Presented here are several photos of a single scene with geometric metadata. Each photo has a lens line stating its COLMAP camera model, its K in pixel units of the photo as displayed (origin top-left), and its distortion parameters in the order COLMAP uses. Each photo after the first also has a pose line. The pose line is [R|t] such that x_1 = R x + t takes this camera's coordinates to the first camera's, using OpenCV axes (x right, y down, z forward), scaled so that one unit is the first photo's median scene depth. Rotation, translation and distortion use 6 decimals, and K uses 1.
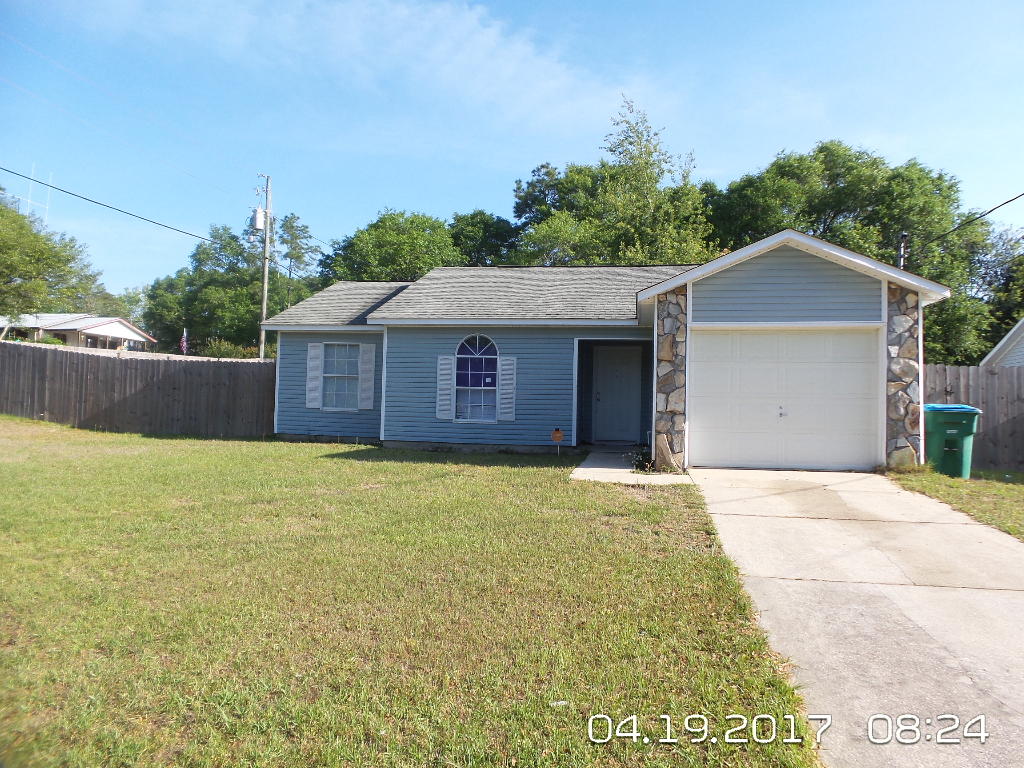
lens RADIAL K [[711.5, 0, 510.1], [0, 711.5, 388.6], [0, 0, 1]] dist [-0.005557, 0.020642]
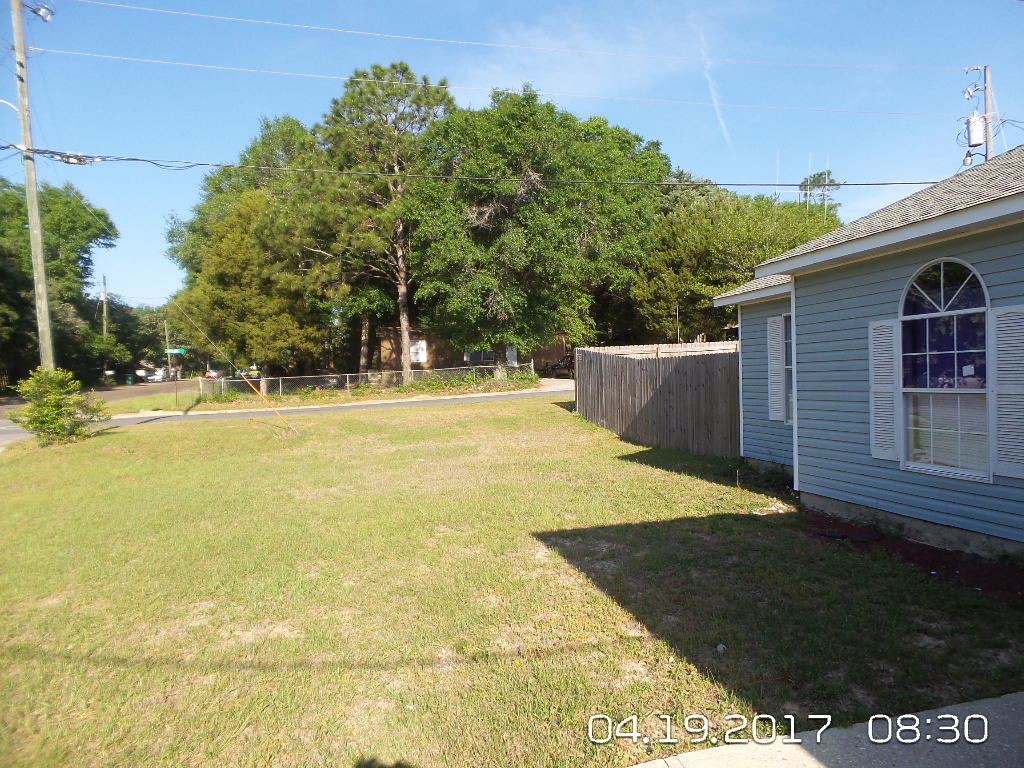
lens RADIAL K [[711.5, 0, 514.5], [0, 711.5, 386.4], [0, 0, 1]] dist [-0.005557, 0.020642]
pose [[0.384057, -0.021271, -0.923064, 0.295358], [0.047408, 0.998870, -0.003293, -0.017110], [0.922091, -0.042496, 0.384632, 0.762752]]
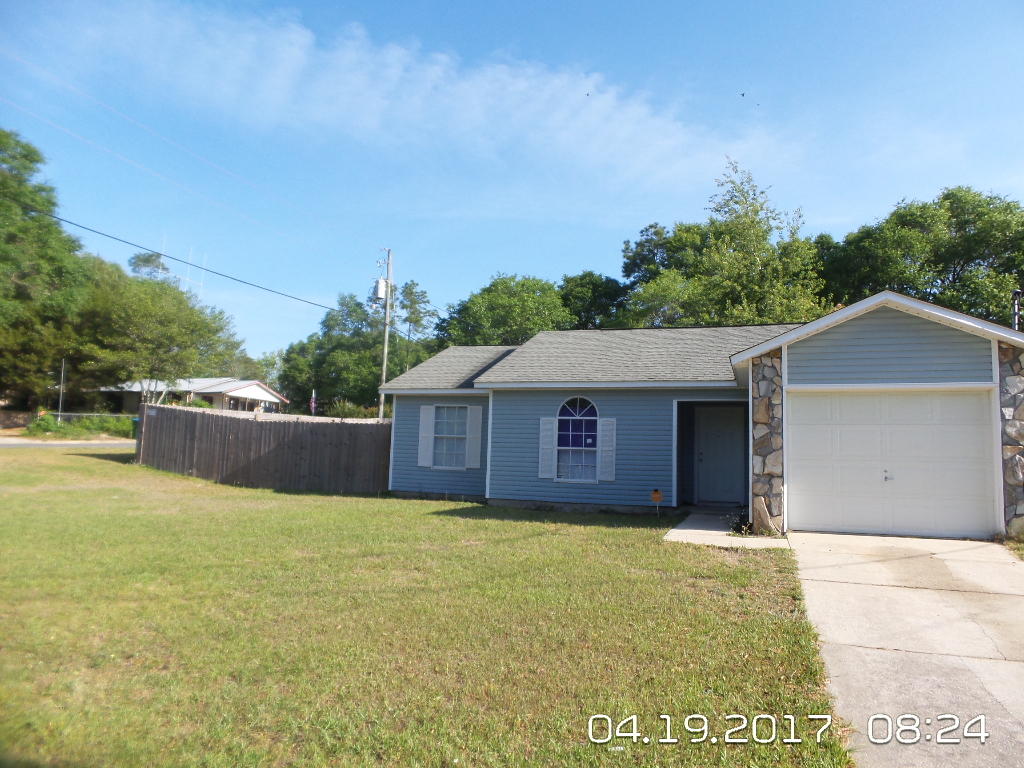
lens RADIAL K [[711.5, 0, 511.5], [0, 711.5, 387.4], [0, 0, 1]] dist [-0.005557, 0.020642]
pose [[0.987513, -0.010539, -0.157184, 0.026649], [-0.002128, 0.996777, -0.080200, -0.007801], [0.157523, 0.079533, 0.984307, -0.046755]]
